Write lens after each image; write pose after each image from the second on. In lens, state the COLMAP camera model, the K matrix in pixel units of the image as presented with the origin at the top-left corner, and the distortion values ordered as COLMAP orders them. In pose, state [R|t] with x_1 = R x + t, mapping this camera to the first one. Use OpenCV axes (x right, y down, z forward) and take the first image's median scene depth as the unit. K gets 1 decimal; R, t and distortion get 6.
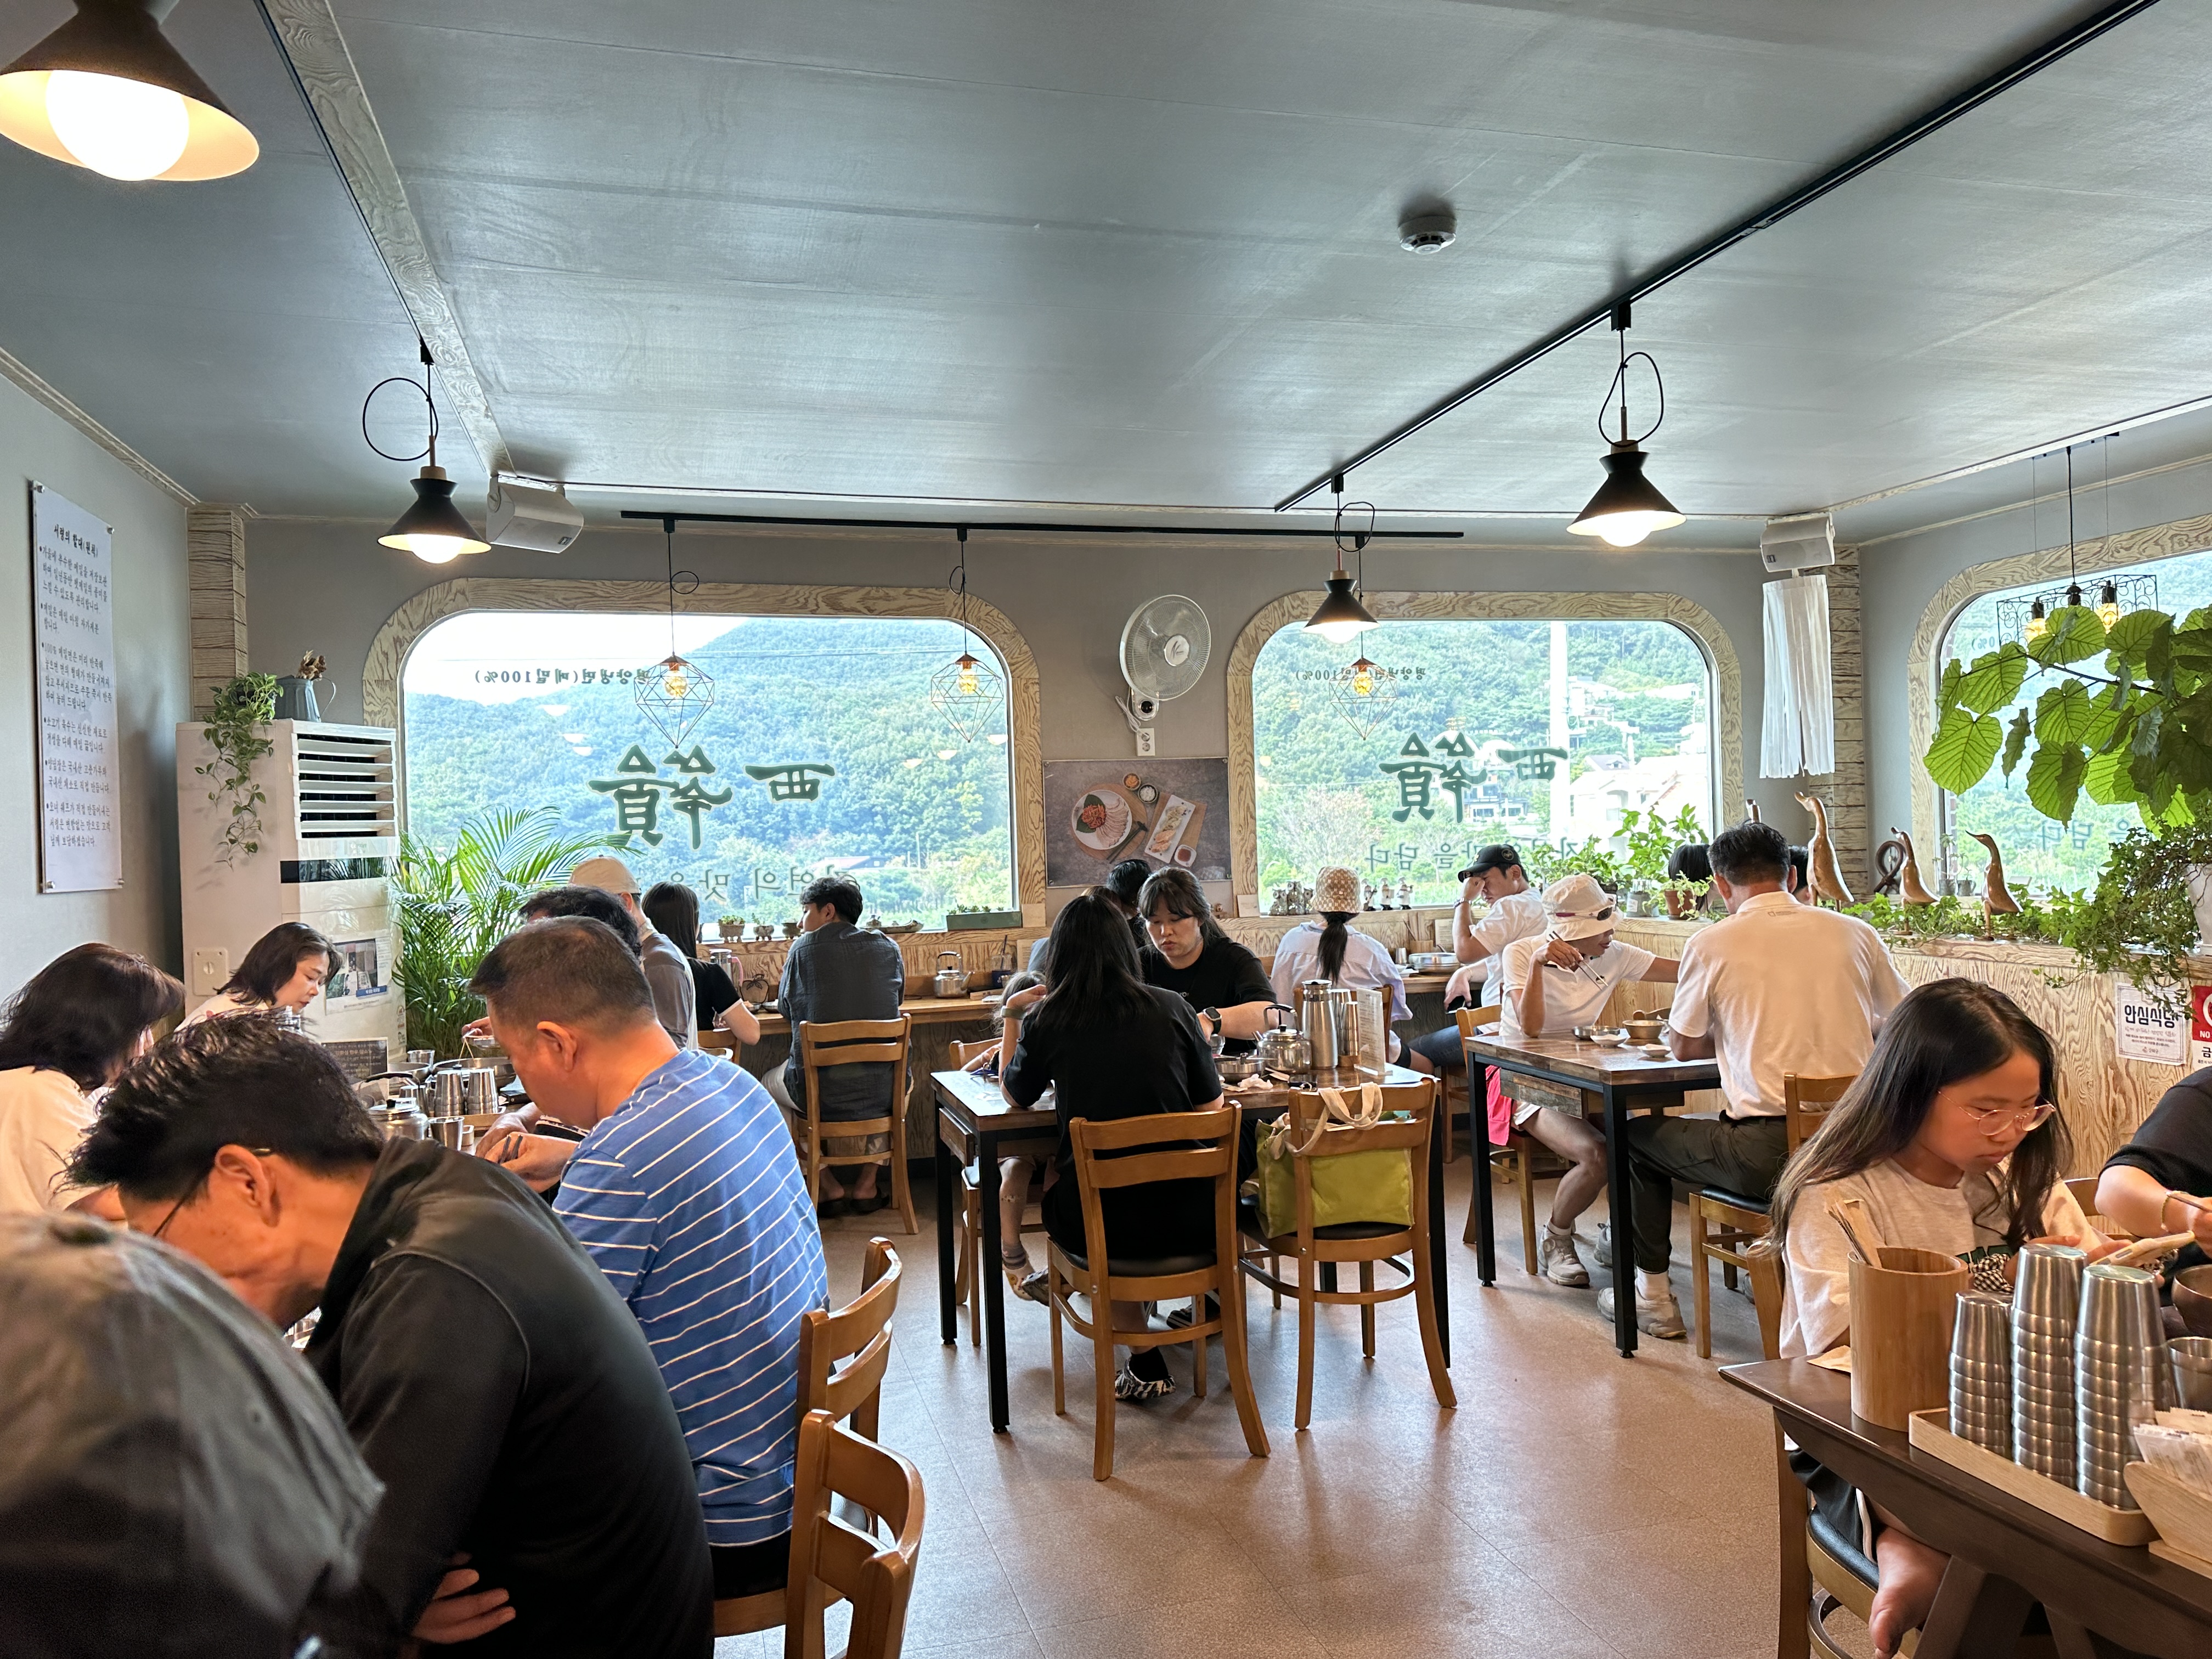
lens RADIAL K [[1559.3, 0, 1101.8], [0, 1559.3, 901.4], [0, 0, 1]] dist [0.083306, -0.109974]
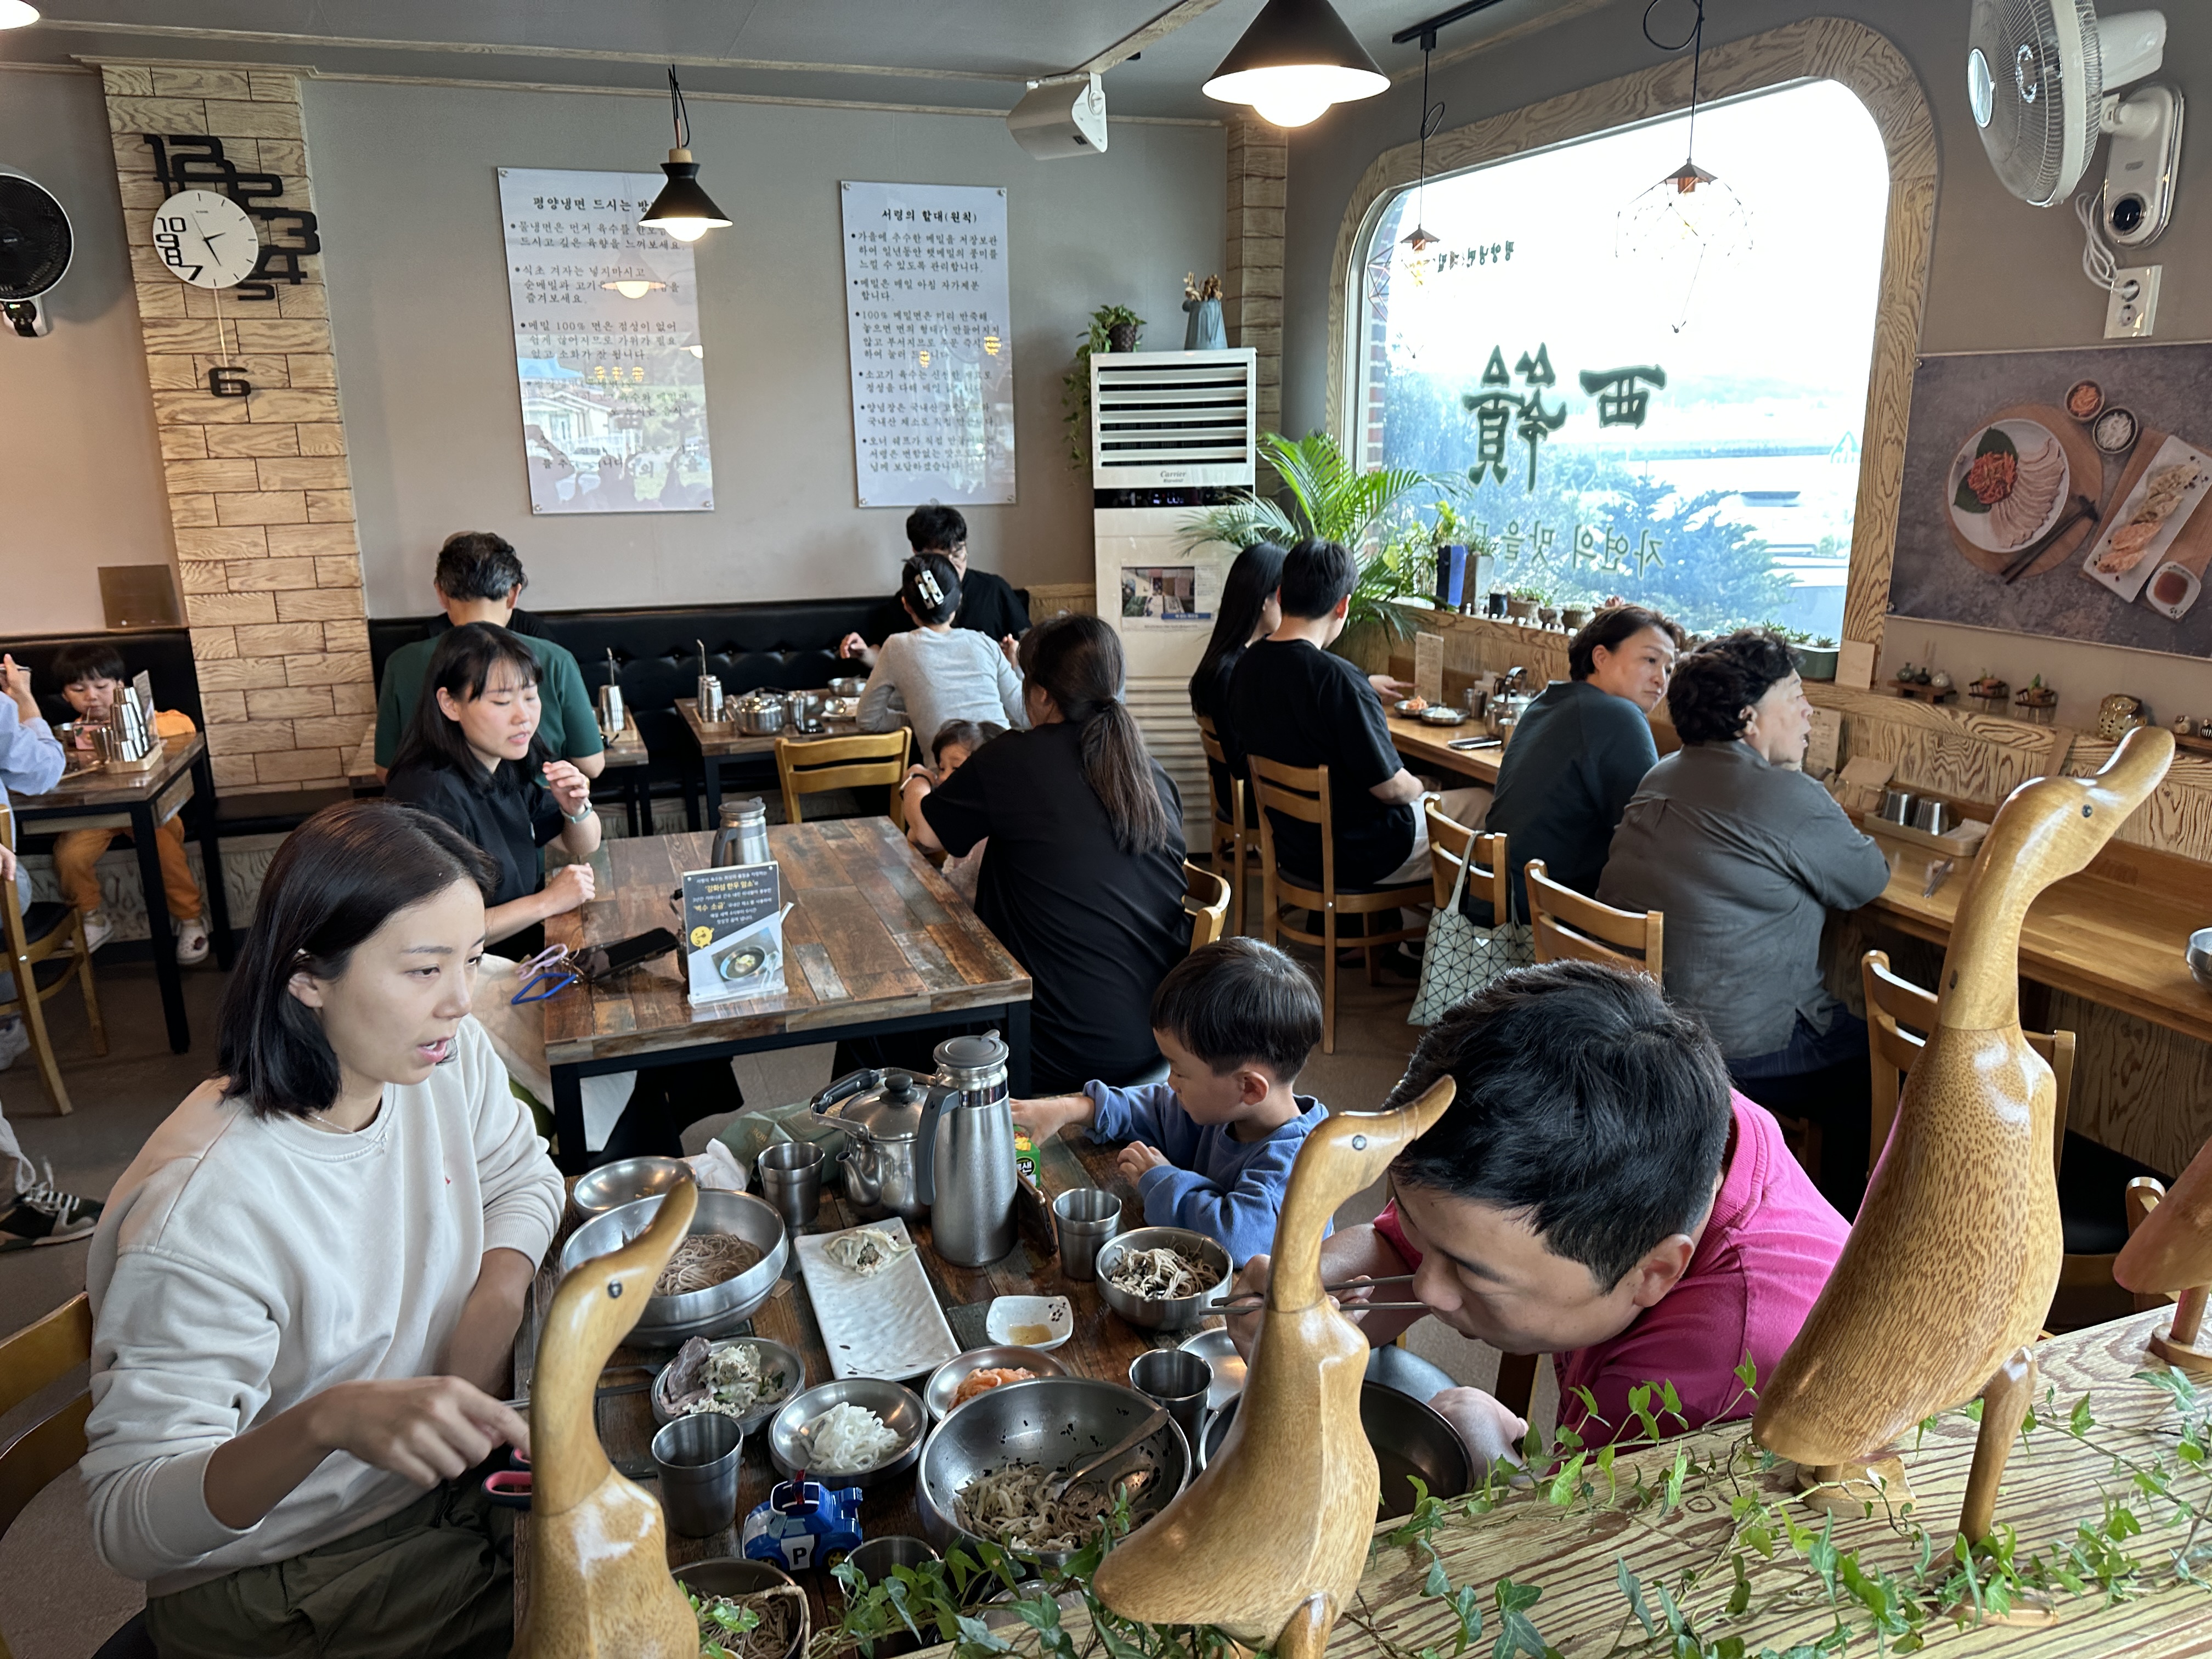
lens RADIAL K [[1556.7, 0, 1098.6], [0, 1556.7, 838.9], [0, 0, 1]] dist [0.040578, -0.045709]
pose [[0.063251, 0.292941, -0.954036, 0.477197], [-0.020219, 0.956130, 0.292243, -0.087006], [0.997793, 0.000805, 0.066399, 0.738541]]
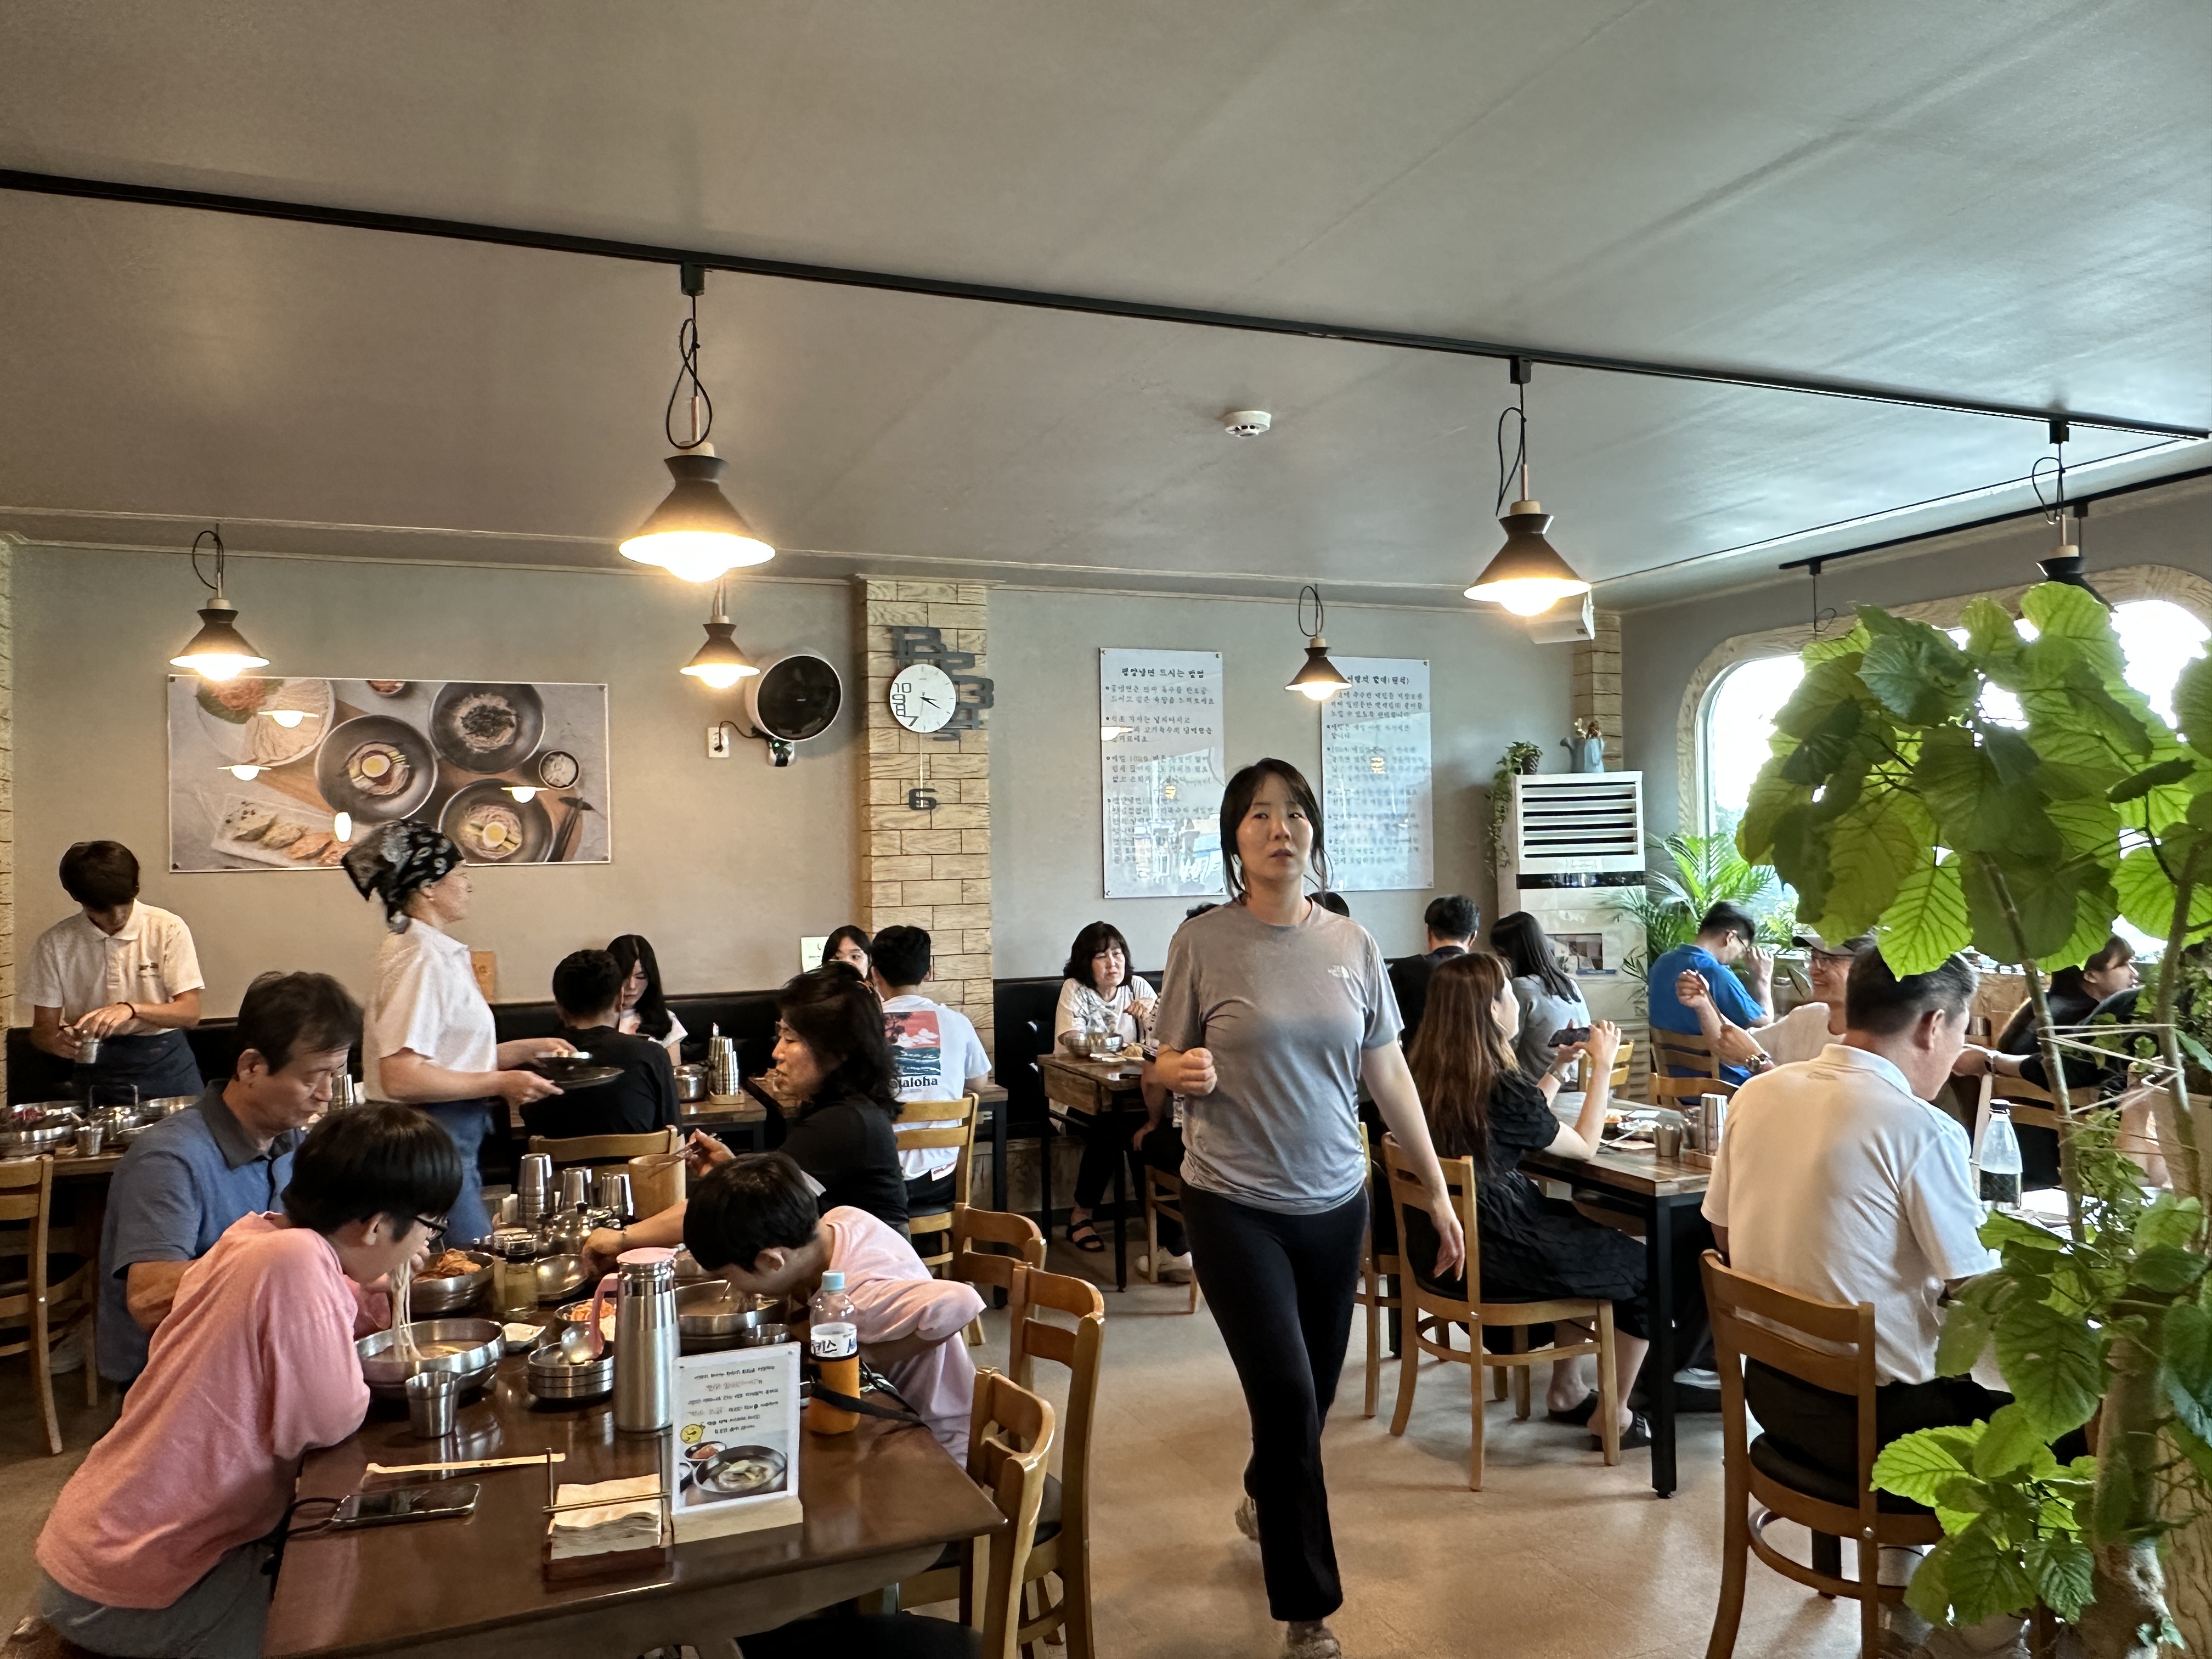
lens RADIAL K [[1561.0, 0, 1110.3], [0, 1561.0, 840.0], [0, 0, 1]] dist [-0.004479, 0.001884]
pose [[0.122377, 0.022699, -0.992224, 0.667797], [-0.014561, 0.999672, 0.021074, -0.064339], [0.992377, 0.011869, 0.122668, 0.364663]]
